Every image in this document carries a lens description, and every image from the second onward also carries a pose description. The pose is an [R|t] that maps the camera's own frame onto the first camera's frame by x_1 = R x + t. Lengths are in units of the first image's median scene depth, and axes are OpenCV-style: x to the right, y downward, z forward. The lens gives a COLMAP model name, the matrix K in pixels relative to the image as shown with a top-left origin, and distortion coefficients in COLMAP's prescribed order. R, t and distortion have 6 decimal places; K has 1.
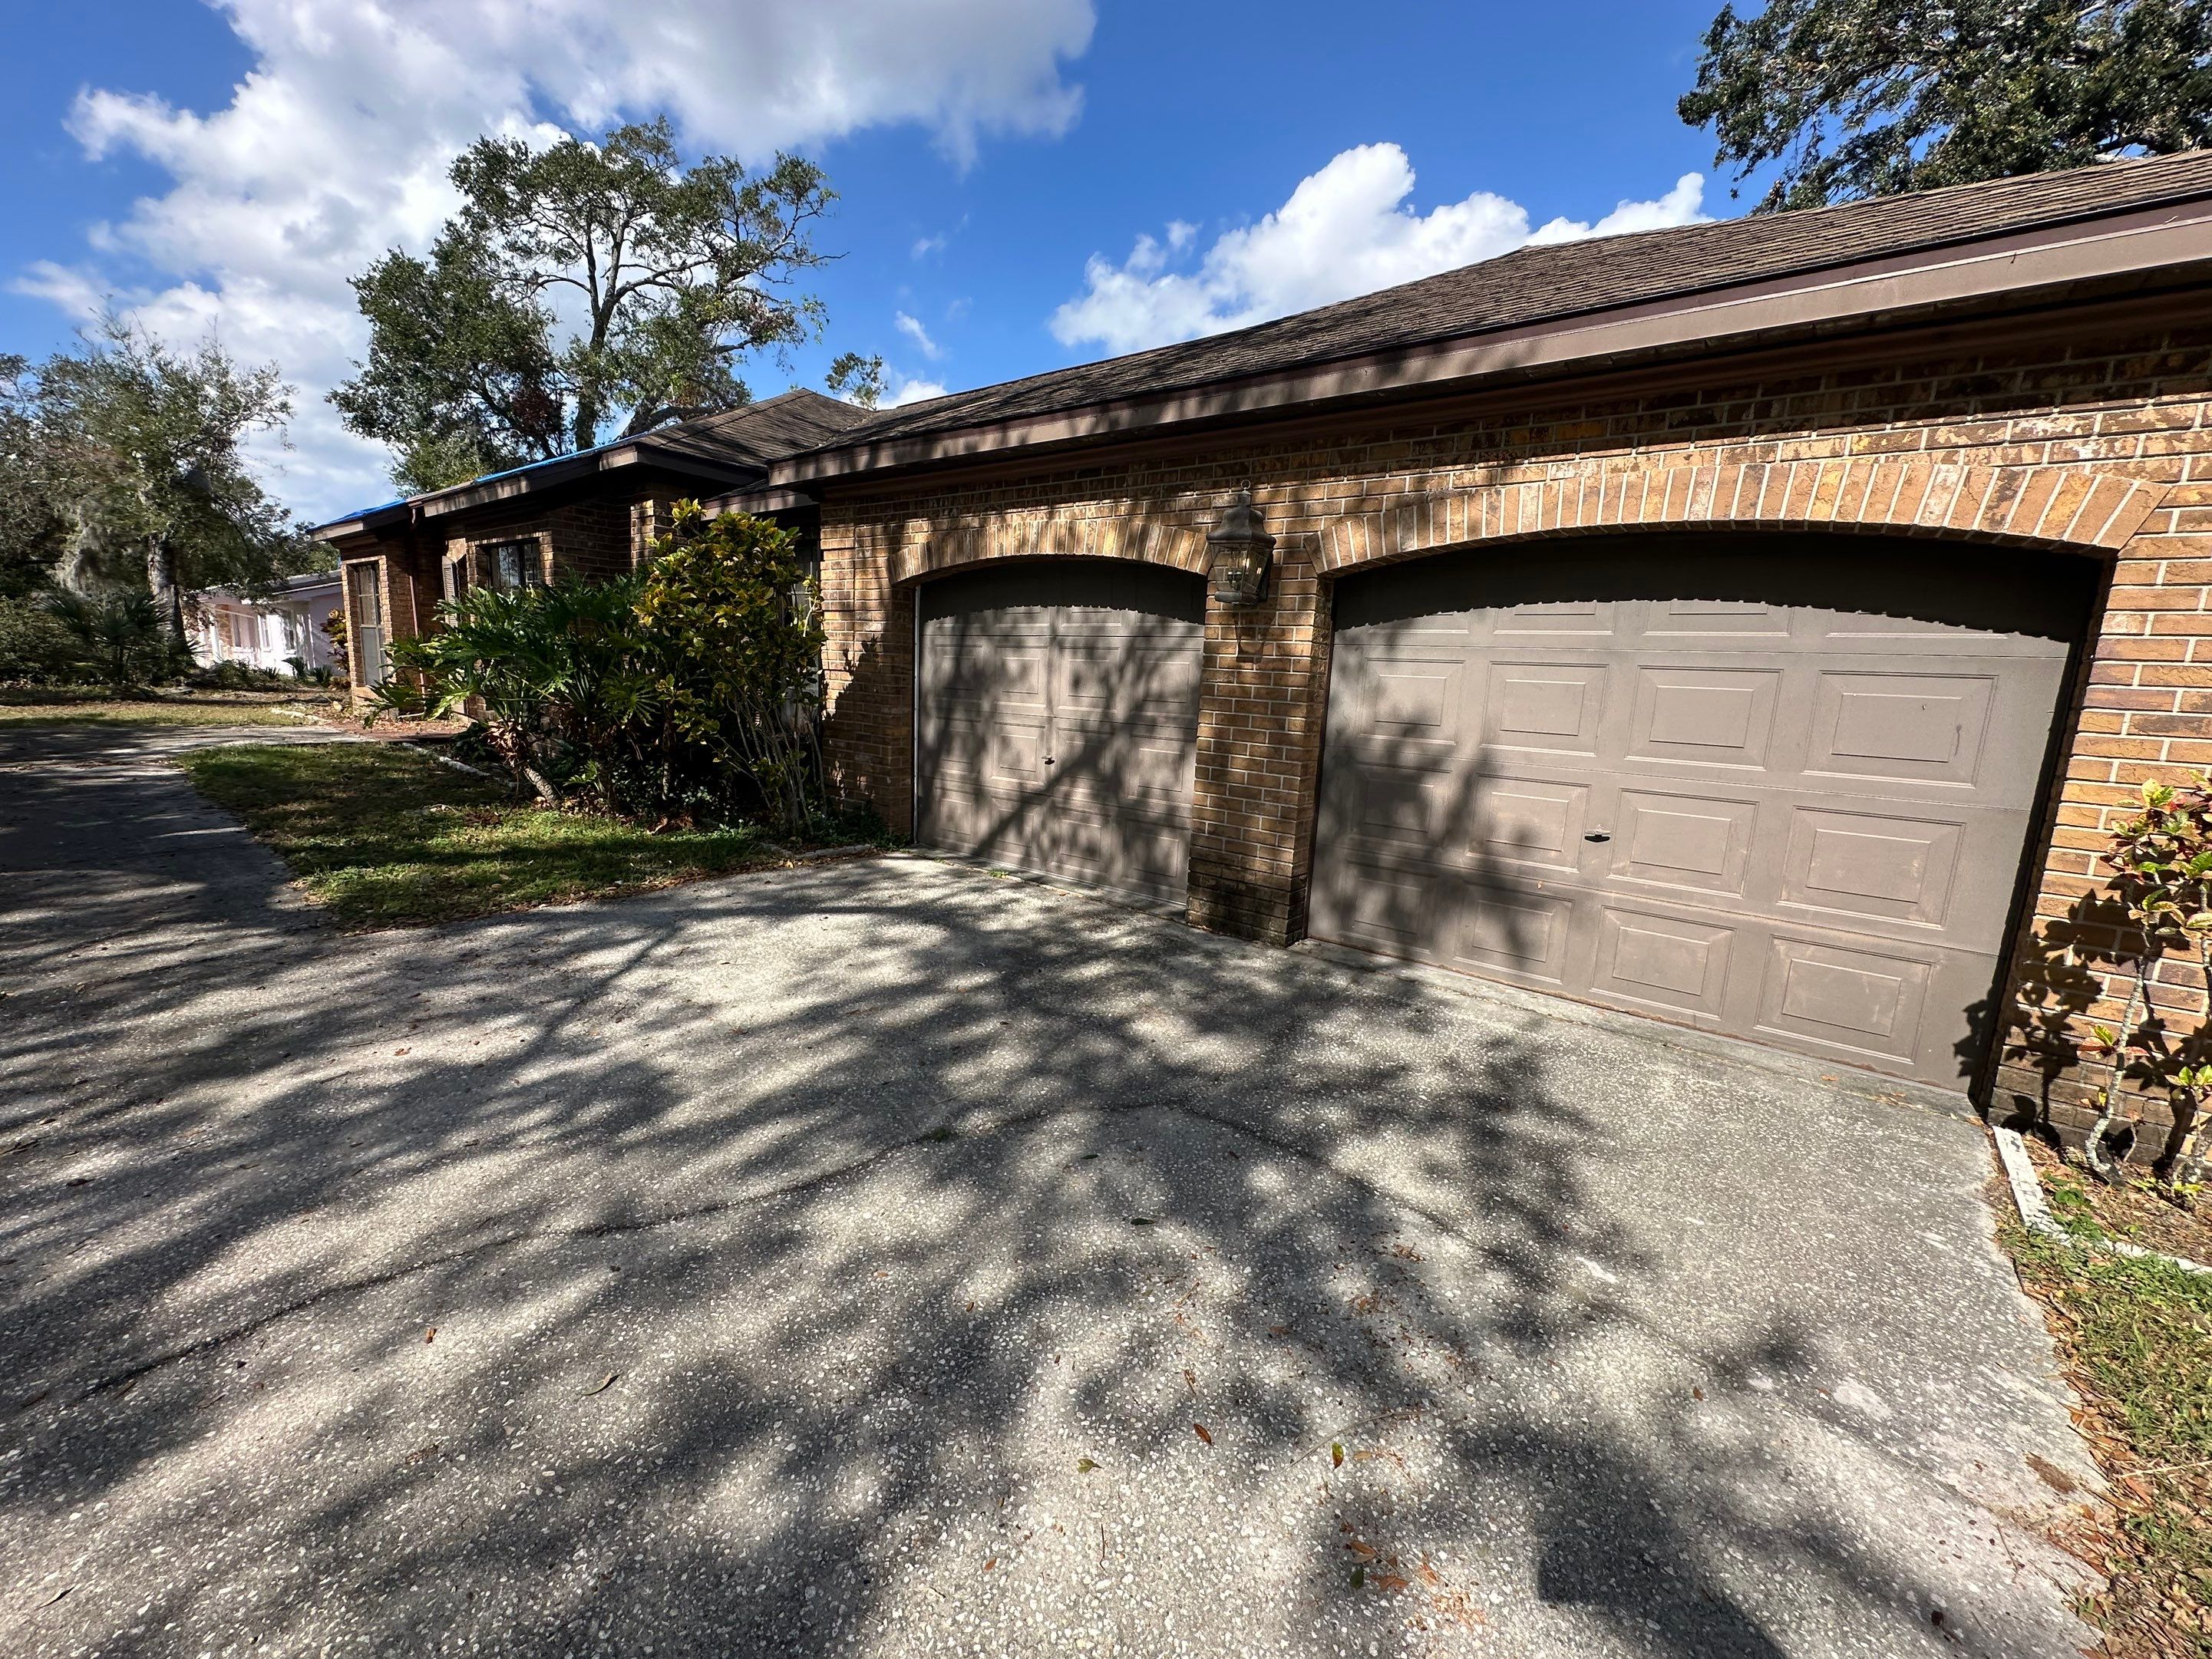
lens RADIAL K [[897.1, 0, 1107.3], [0, 897.1, 827.1], [0, 0, 1]] dist [-0.000207, 0.000131]
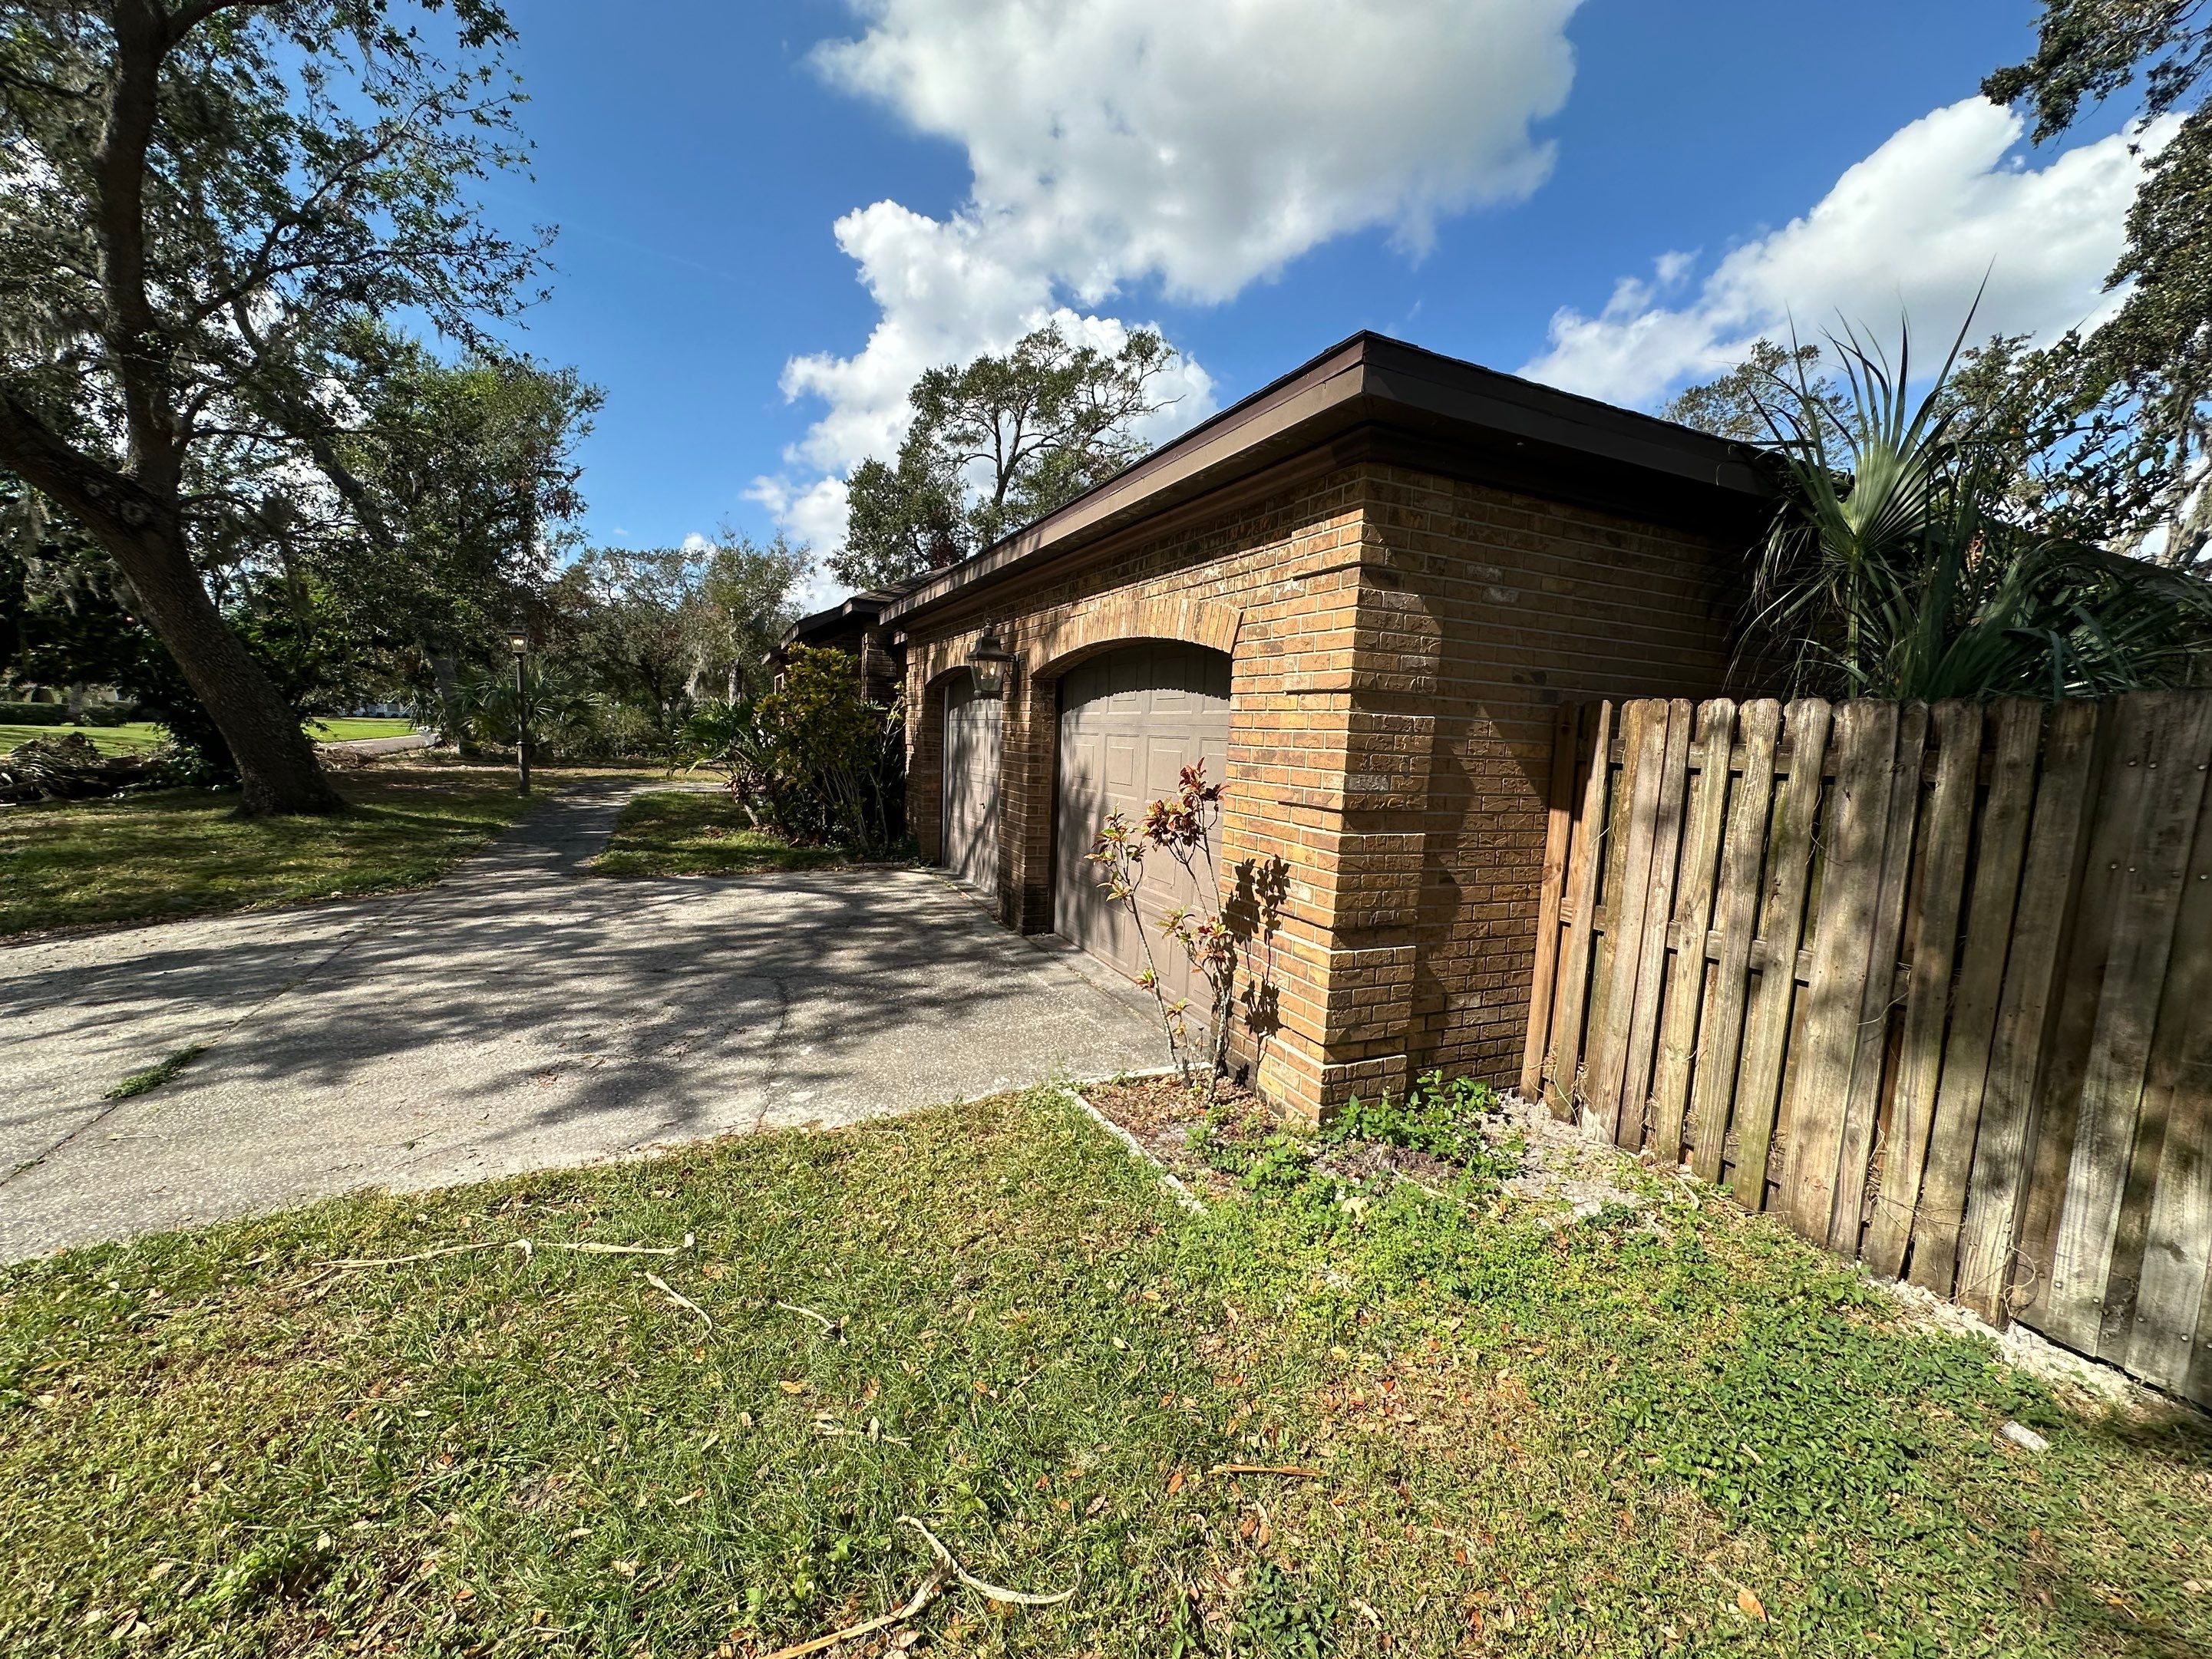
lens RADIAL K [[897.1, 0, 1106.0], [0, 897.1, 831.5], [0, 0, 1]] dist [-0.000207, 0.000131]
pose [[0.890388, 0.038222, -0.453594, 0.785780], [-0.074458, 0.995277, -0.062293, 0.042091], [0.449071, 0.089239, 0.889029, -0.178616]]
